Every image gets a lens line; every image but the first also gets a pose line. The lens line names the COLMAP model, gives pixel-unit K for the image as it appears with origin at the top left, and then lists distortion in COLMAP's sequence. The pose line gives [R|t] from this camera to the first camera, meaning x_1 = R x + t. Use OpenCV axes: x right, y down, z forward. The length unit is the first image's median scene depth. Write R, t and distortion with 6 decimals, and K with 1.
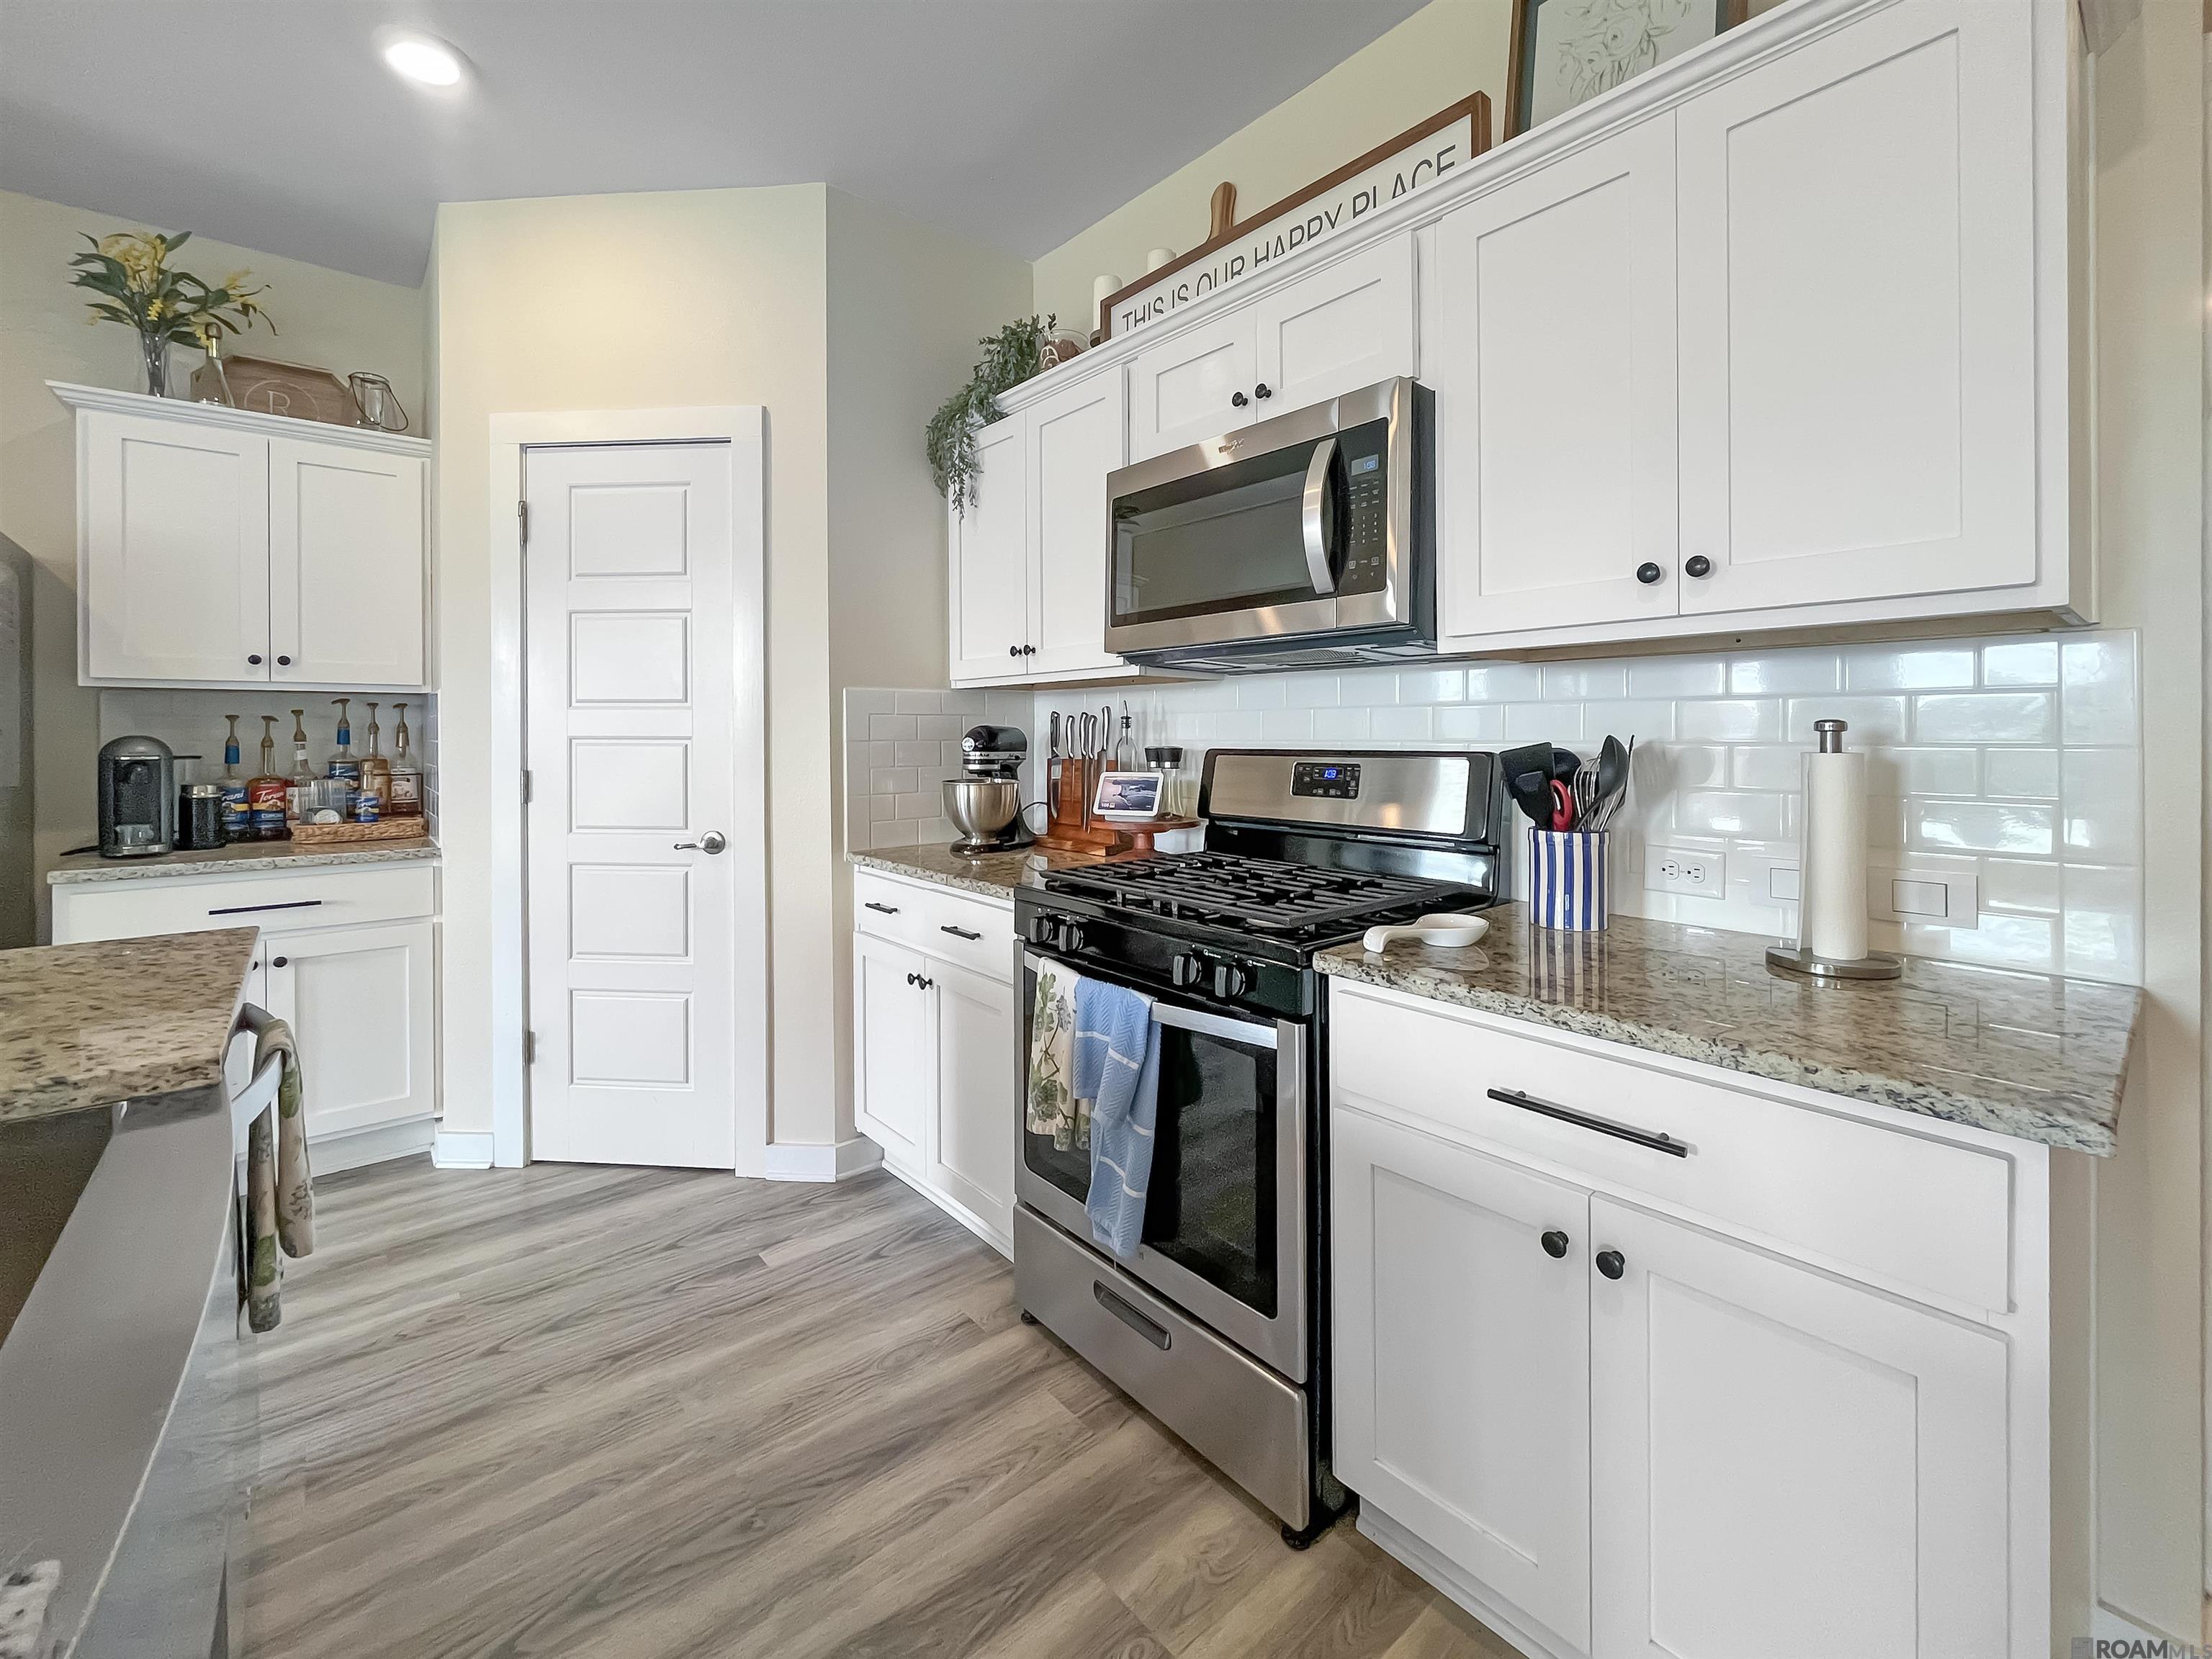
lens RADIAL K [[938.1, 0, 1097.0], [0, 938.1, 733.7], [0, 0, 1]] dist [-0.002065, 0.000560]
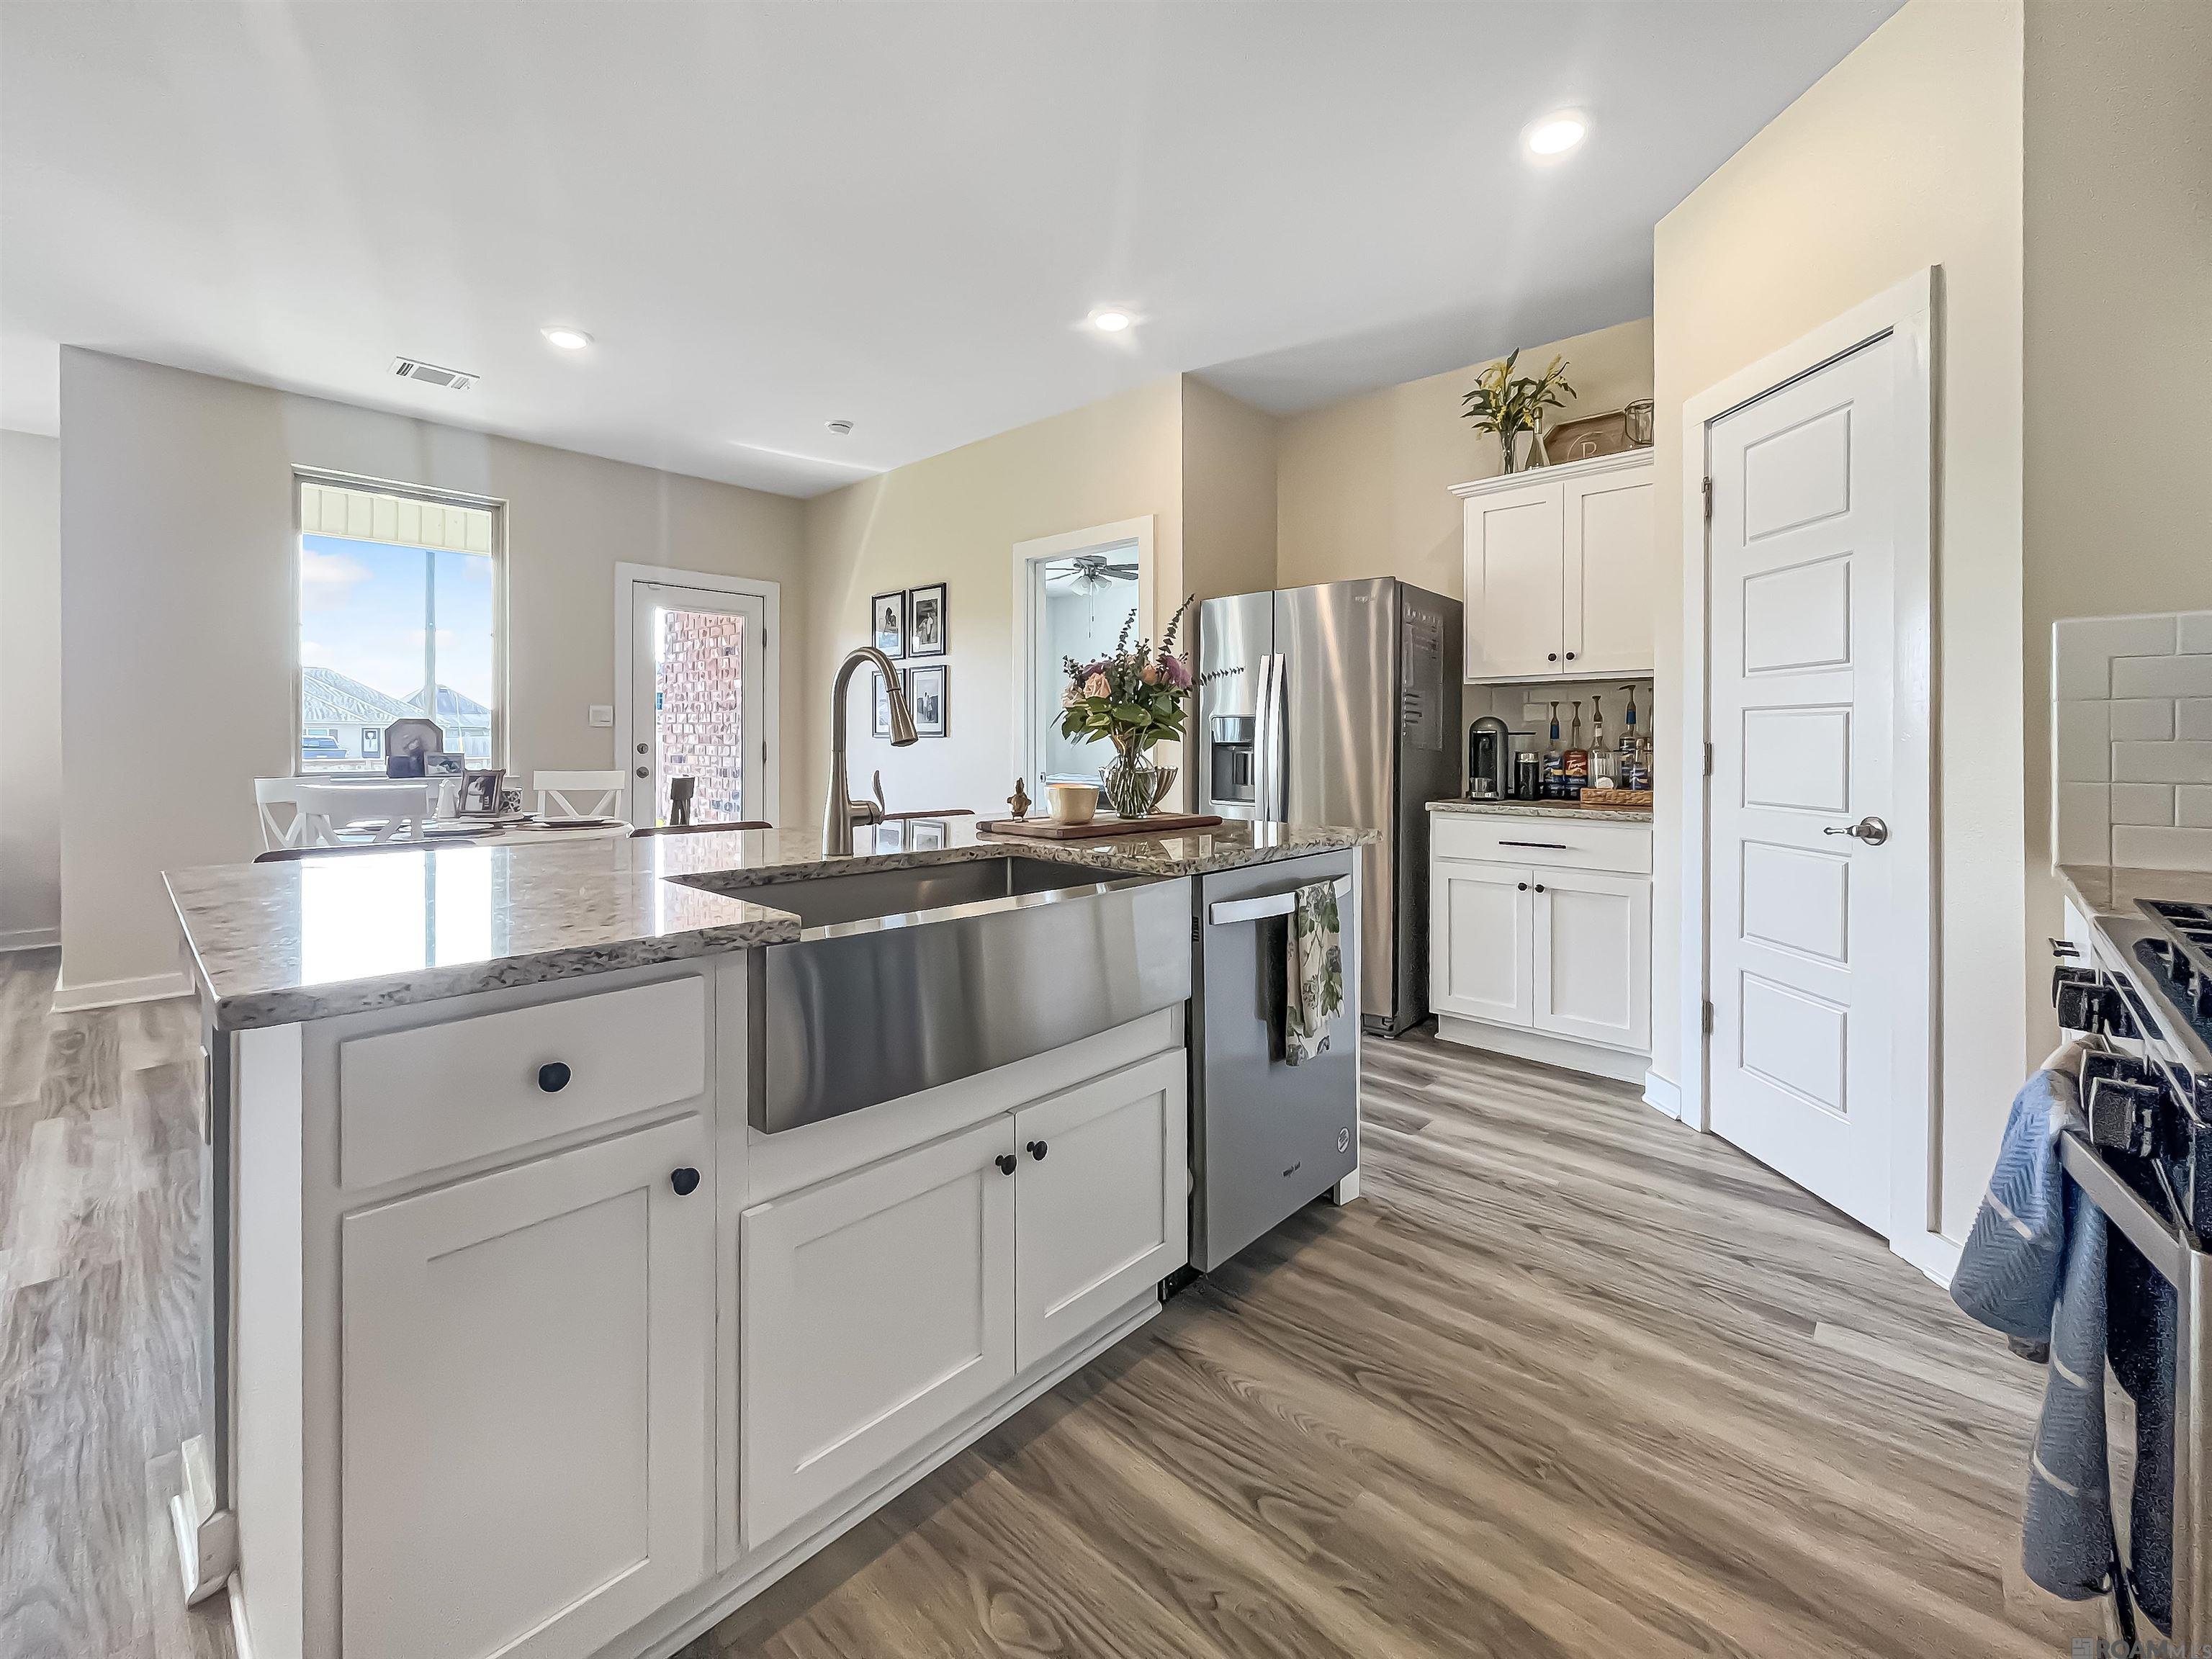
lens RADIAL K [[938.1, 0, 1119.5], [0, 938.1, 750.0], [0, 0, 1]] dist [-0.002065, 0.000560]
pose [[0.128021, 0.009809, -0.991723, 0.368309], [-0.004791, 0.999946, 0.009272, 0.047393], [0.991760, 0.003564, 0.128061, 0.281987]]
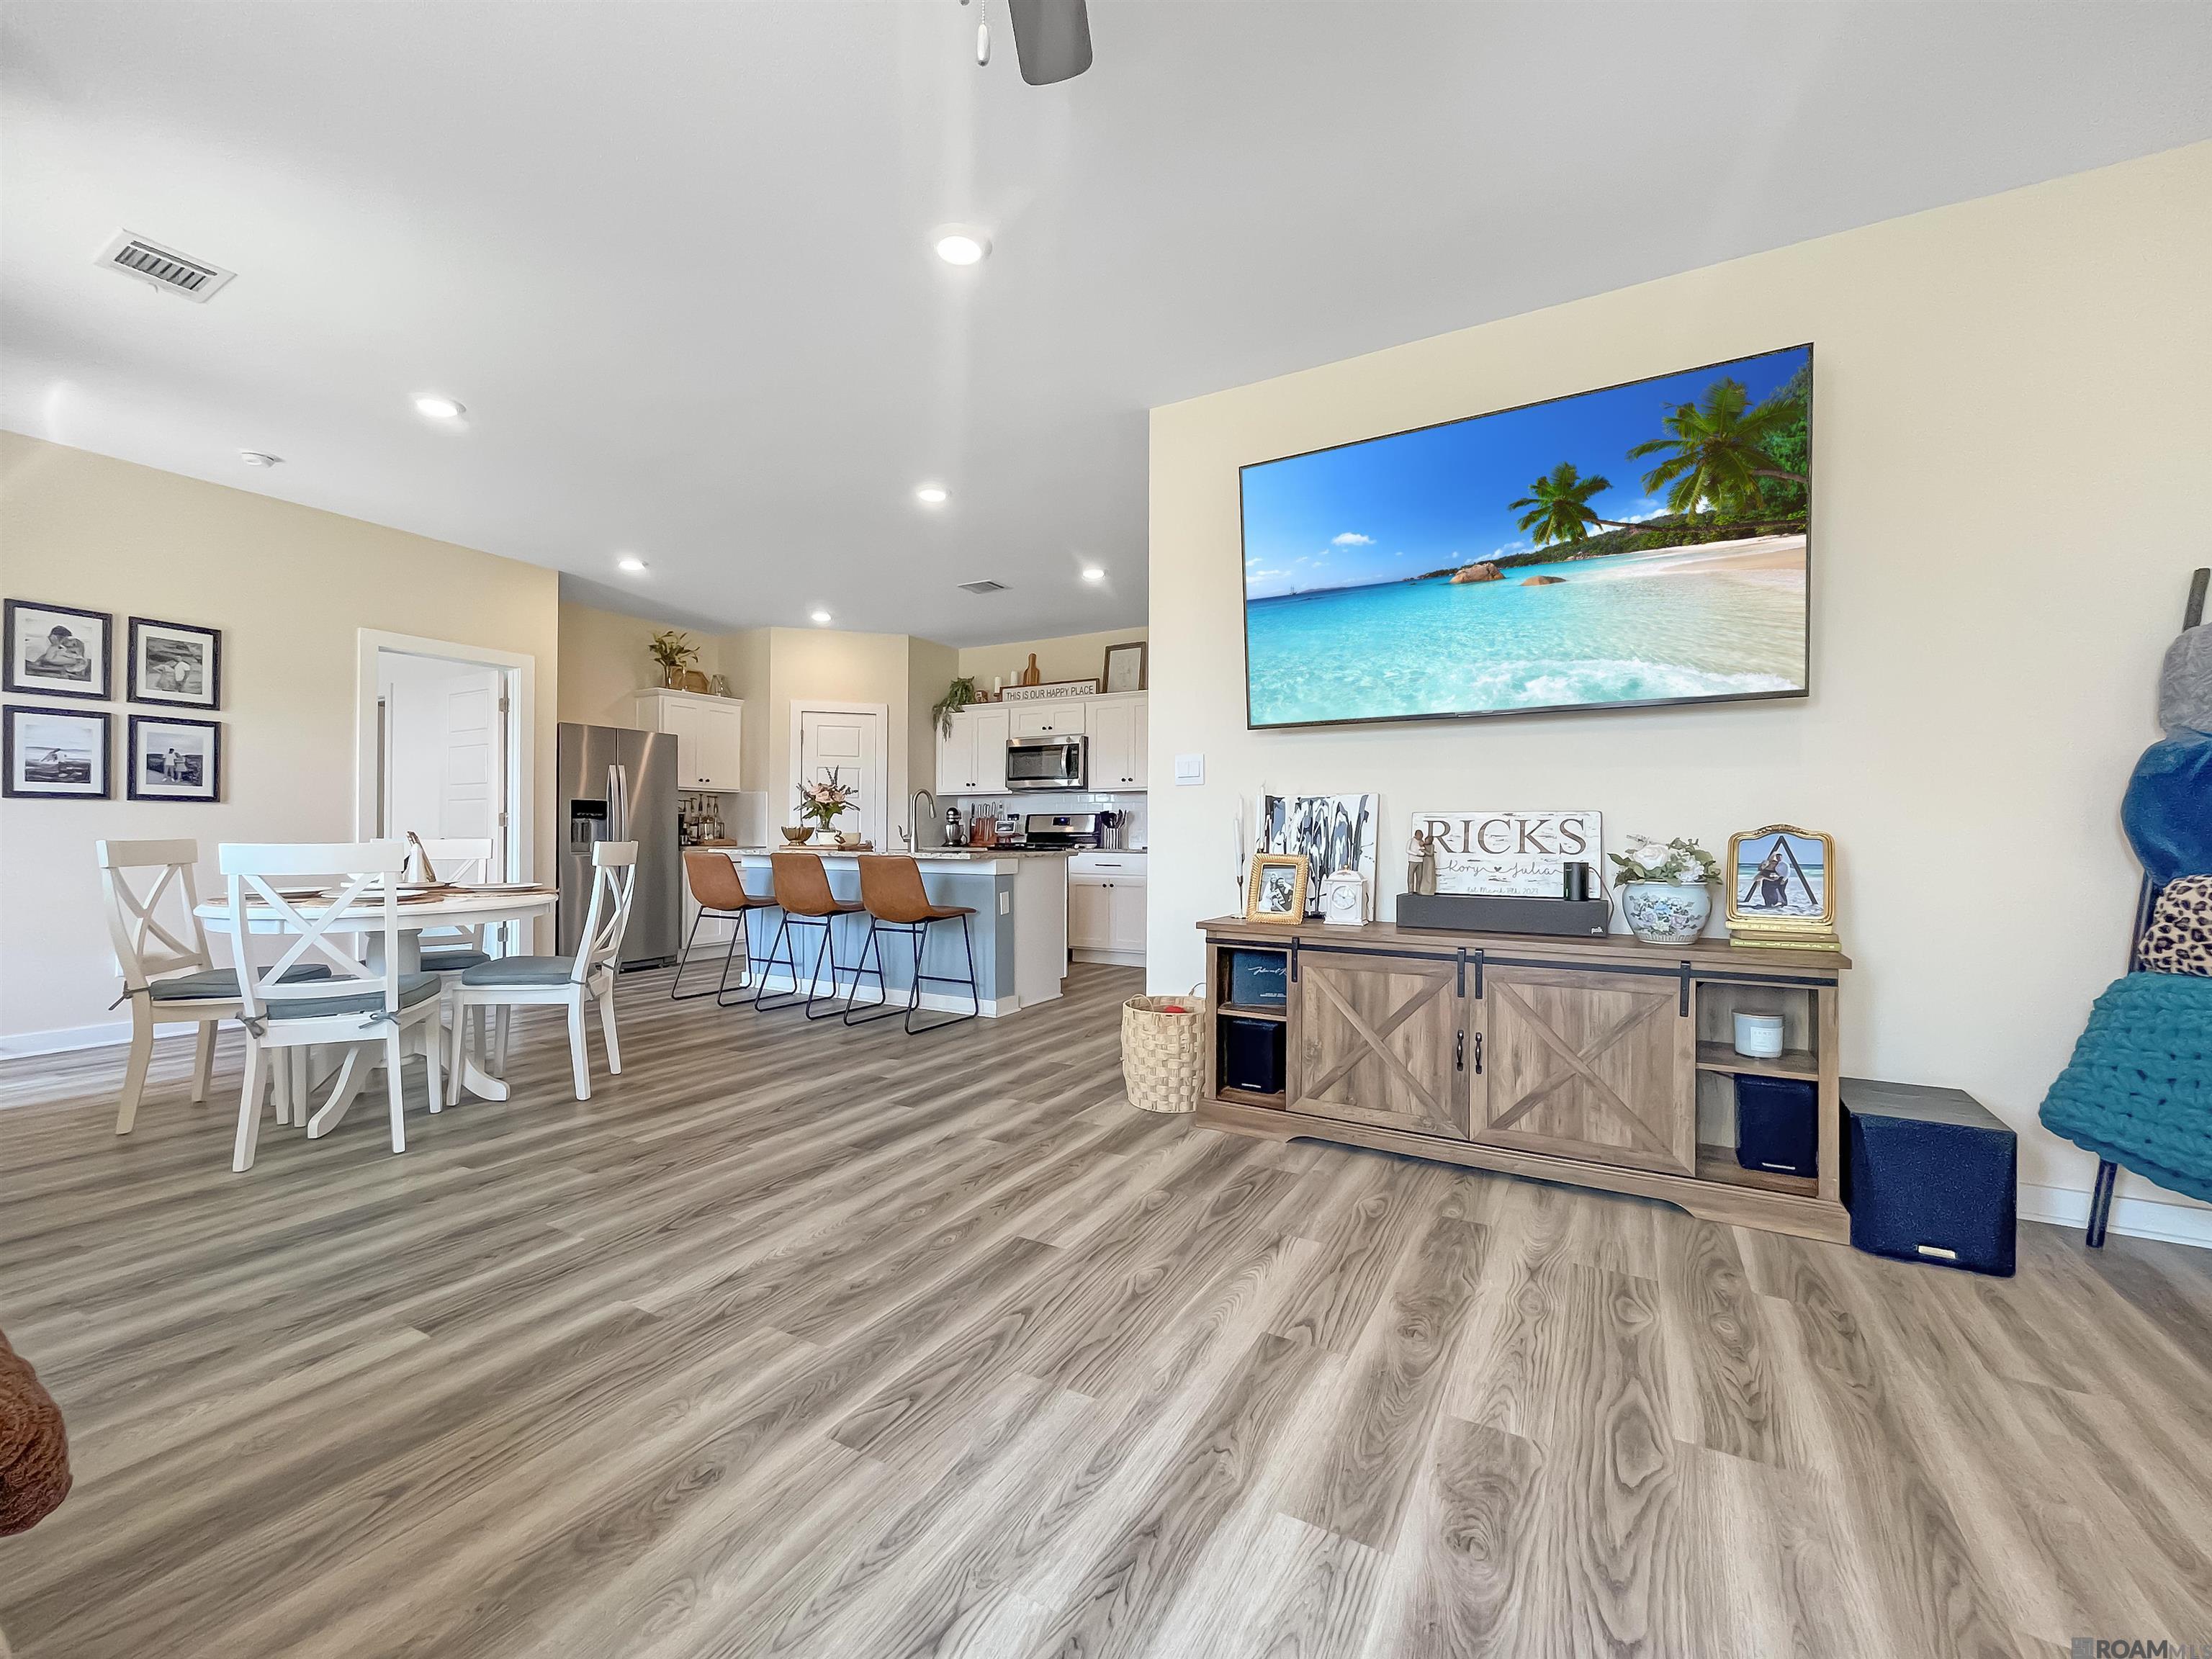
lens RADIAL K [[938.1, 0, 1064.1], [0, 938.1, 827.7], [0, 0, 1]] dist [-0.002065, 0.000560]
pose [[0.949890, 0.010610, 0.312403, -0.865310], [-0.007897, 0.999919, -0.009948, 0.101211], [-0.312483, 0.006983, 0.949898, -2.434028]]
